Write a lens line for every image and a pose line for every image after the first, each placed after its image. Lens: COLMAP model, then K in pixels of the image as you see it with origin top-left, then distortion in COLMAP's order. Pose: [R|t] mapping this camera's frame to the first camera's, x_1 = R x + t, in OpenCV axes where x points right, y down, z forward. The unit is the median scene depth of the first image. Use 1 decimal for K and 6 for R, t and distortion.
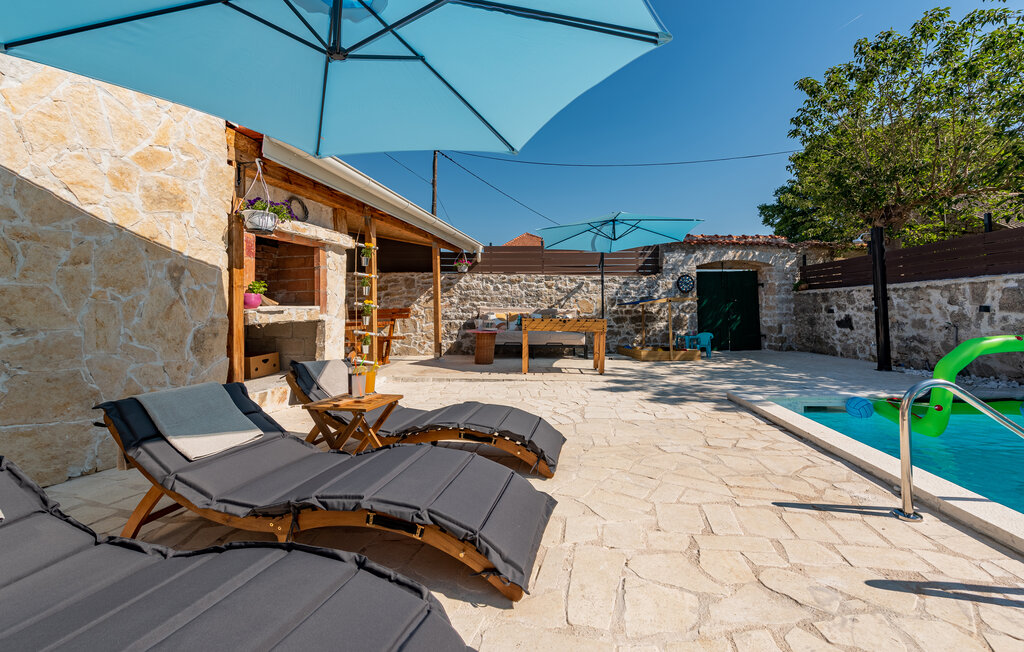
lens RADIAL K [[422.4, 0, 529.6], [0, 422.4, 299.6], [0, 0, 1]] dist [0.000442, -0.000028]
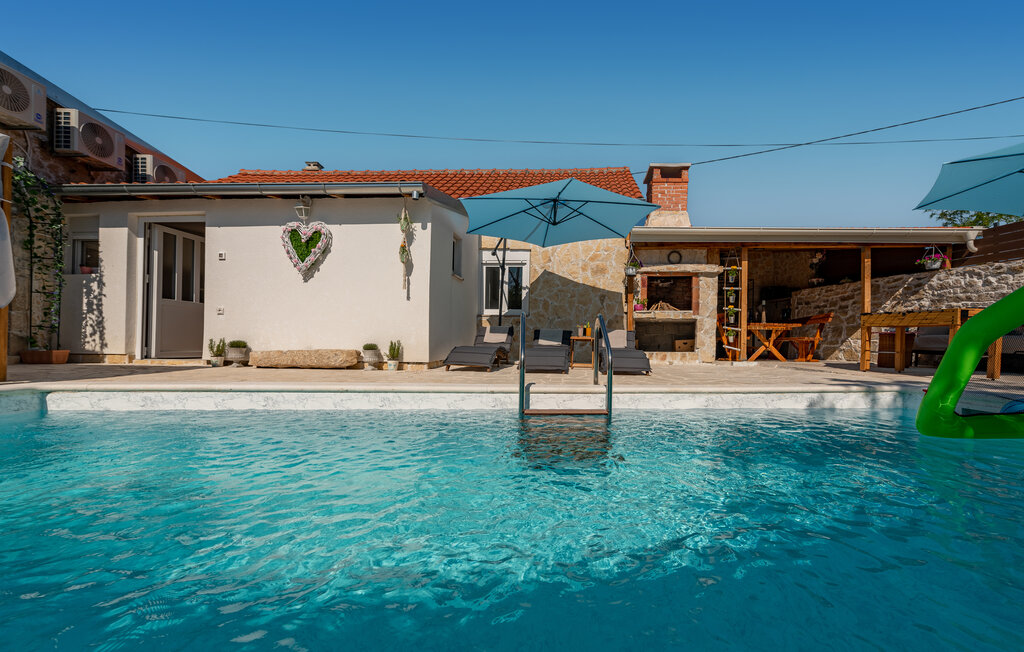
lens RADIAL K [[423.4, 0, 560.5], [0, 423.4, 346.1], [0, 0, 1]] dist [0.016055, -0.000098]
pose [[0.131325, 0.017821, -0.991179, 0.609775], [0.014172, 0.999702, 0.019852, 0.063191], [0.991238, -0.016654, 0.131034, 0.131687]]
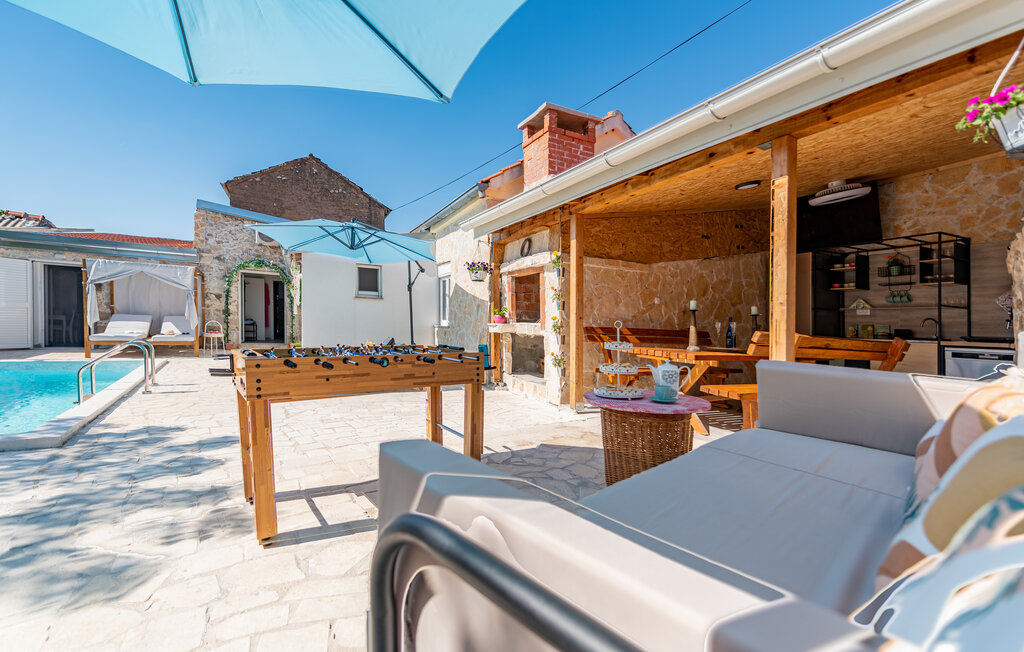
lens RADIAL K [[440.5, 0, 499.3], [0, 440.5, 328.2], [0, 0, 1]] dist [0.000651, -0.000345]
pose [[-0.816865, -0.011693, -0.576711, 0.148433], [-0.011298, 0.999927, -0.004270, 0.019206], [0.576719, 0.003027, -0.816937, 1.028646]]
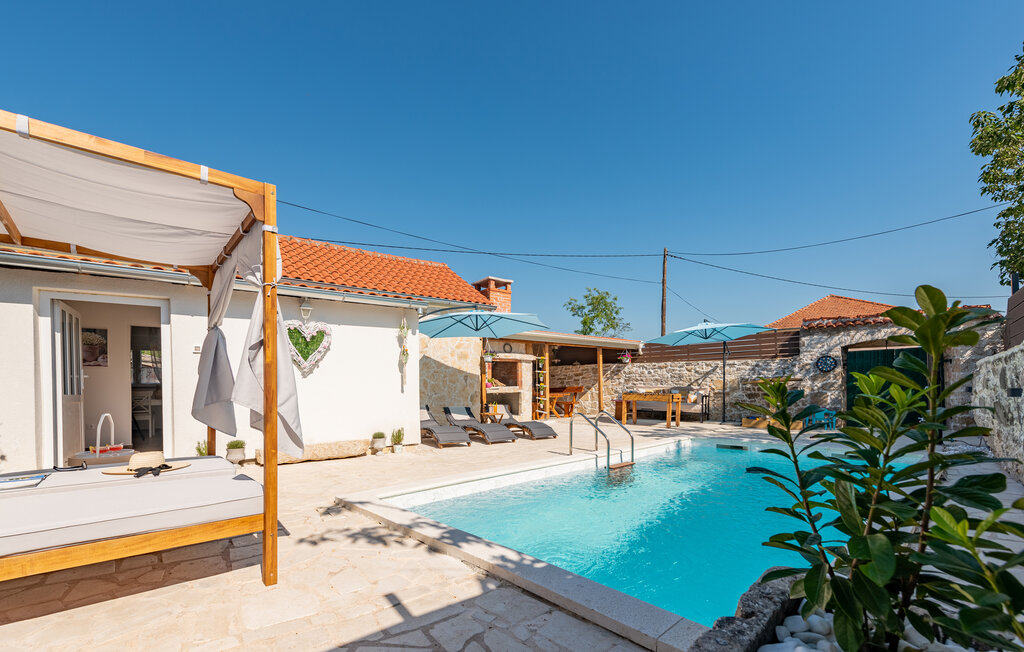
lens RADIAL K [[424.0, 0, 496.2], [0, 424.0, 394.3], [0, 0, 1]] dist [-0.000587, -0.000173]
pose [[0.703017, 0.015584, -0.711003, 0.608654], [0.019221, 0.998978, 0.040902, -0.021883], [0.710914, -0.042421, 0.701999, -0.423793]]
